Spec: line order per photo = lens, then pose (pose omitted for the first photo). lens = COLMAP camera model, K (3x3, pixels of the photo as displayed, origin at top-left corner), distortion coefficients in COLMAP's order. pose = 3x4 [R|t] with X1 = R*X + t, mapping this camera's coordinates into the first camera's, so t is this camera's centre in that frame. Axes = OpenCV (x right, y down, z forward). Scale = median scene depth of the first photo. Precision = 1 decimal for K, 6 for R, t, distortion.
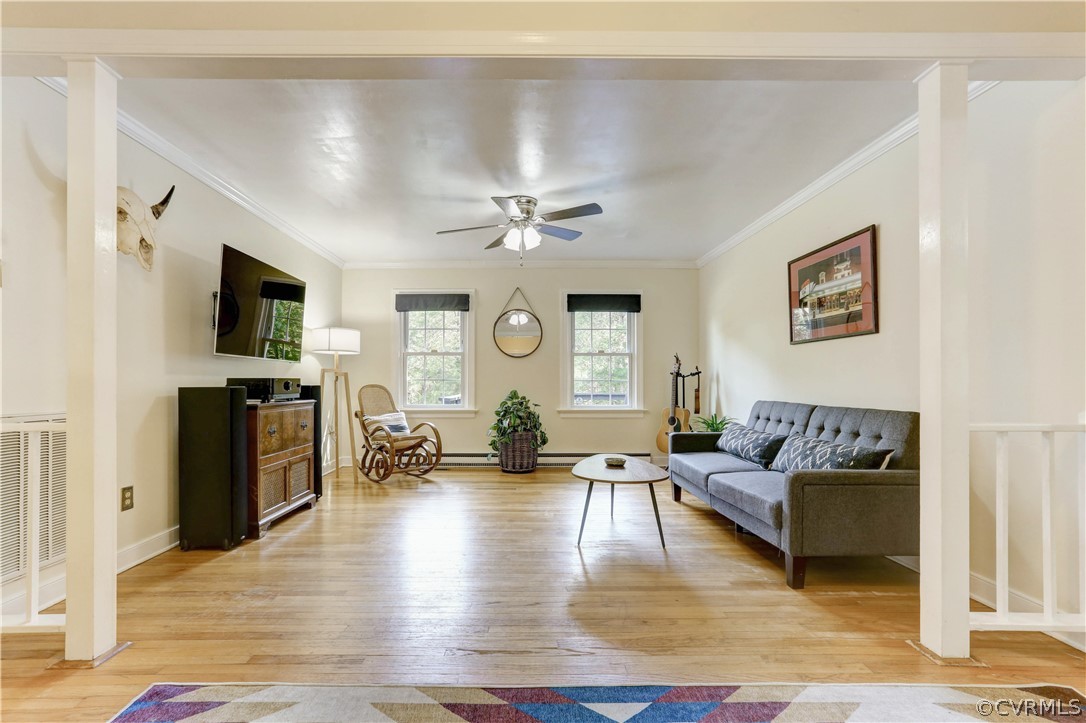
lens RADIAL K [[500.5, 0, 523.1], [0, 500.5, 373.9], [0, 0, 1]] dist [-0.048156, 0.016758]
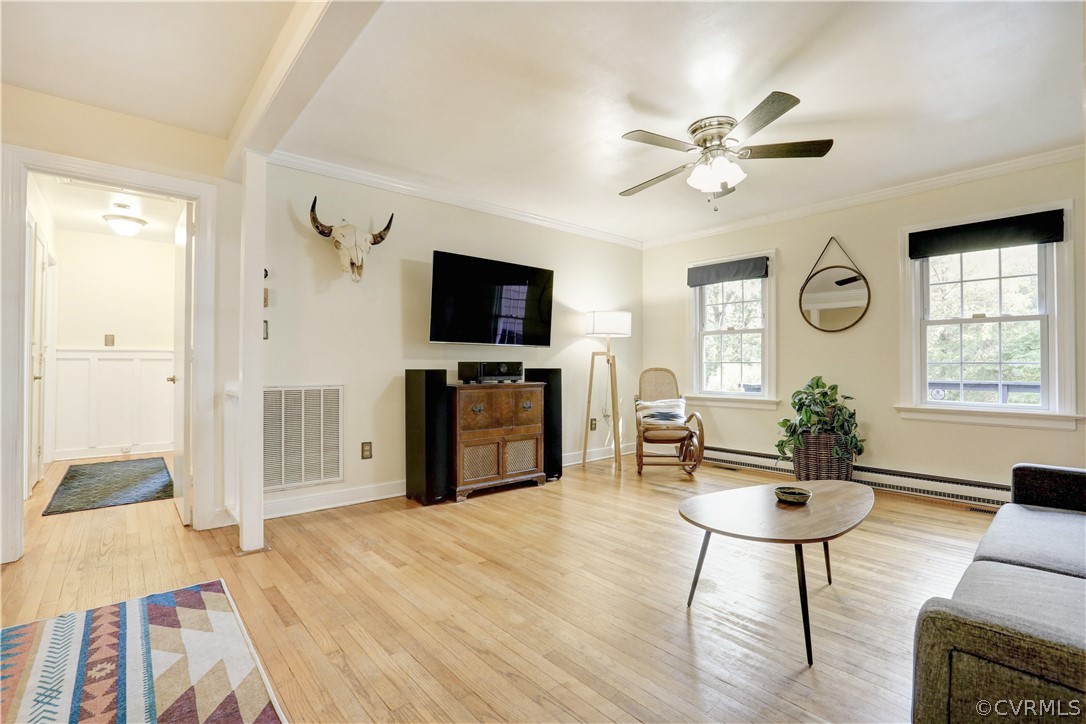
lens RADIAL K [[500.5, 0, 537.1], [0, 500.5, 350.7], [0, 0, 1]] dist [-0.048156, 0.016758]
pose [[0.660845, -0.019113, -0.750279, 0.370604], [0.011572, 0.999816, -0.015278, 0.001853], [0.750434, 0.001415, 0.660944, 0.298241]]
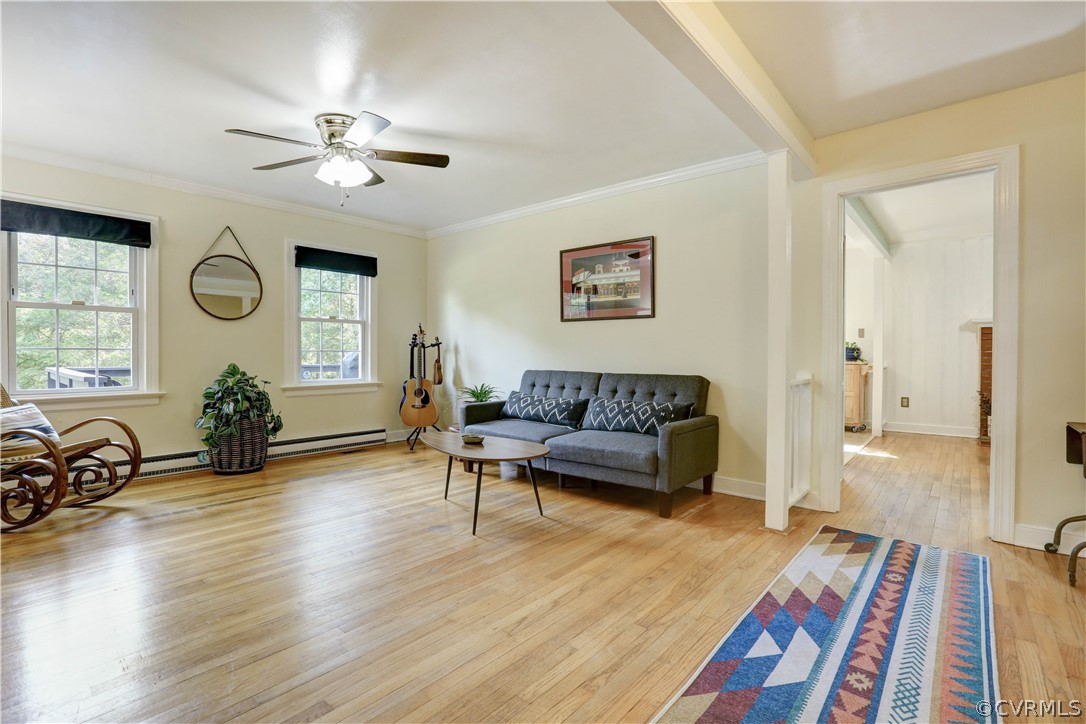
lens RADIAL K [[500.5, 0, 528.0], [0, 500.5, 356.5], [0, 0, 1]] dist [-0.048156, 0.016758]
pose [[0.665109, -0.004512, 0.746732, -0.394563], [-0.015752, 0.999674, 0.020070, 0.000505], [-0.746580, -0.025111, 0.664822, 0.263087]]
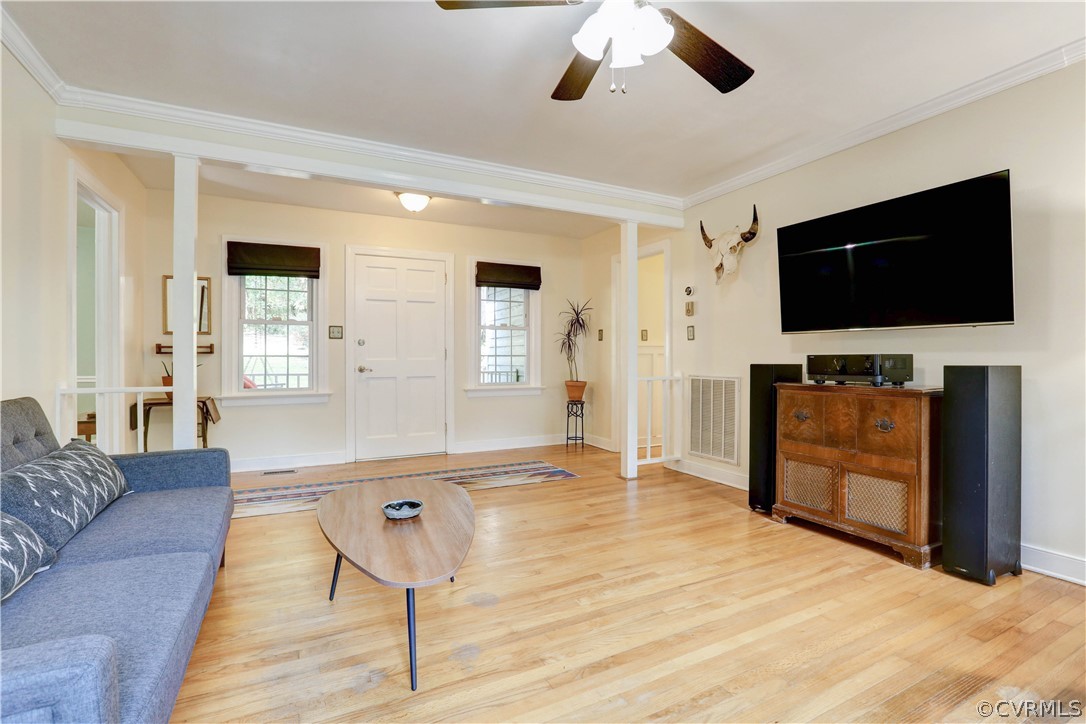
lens RADIAL K [[500.5, 0, 551.4], [0, 500.5, 358.5], [0, 0, 1]] dist [-0.048156, 0.016758]
pose [[-0.883575, 0.006777, -0.468241, 0.249025], [0.017487, 0.999675, -0.018529, 0.019580], [0.467964, -0.024560, -0.883406, 1.332556]]
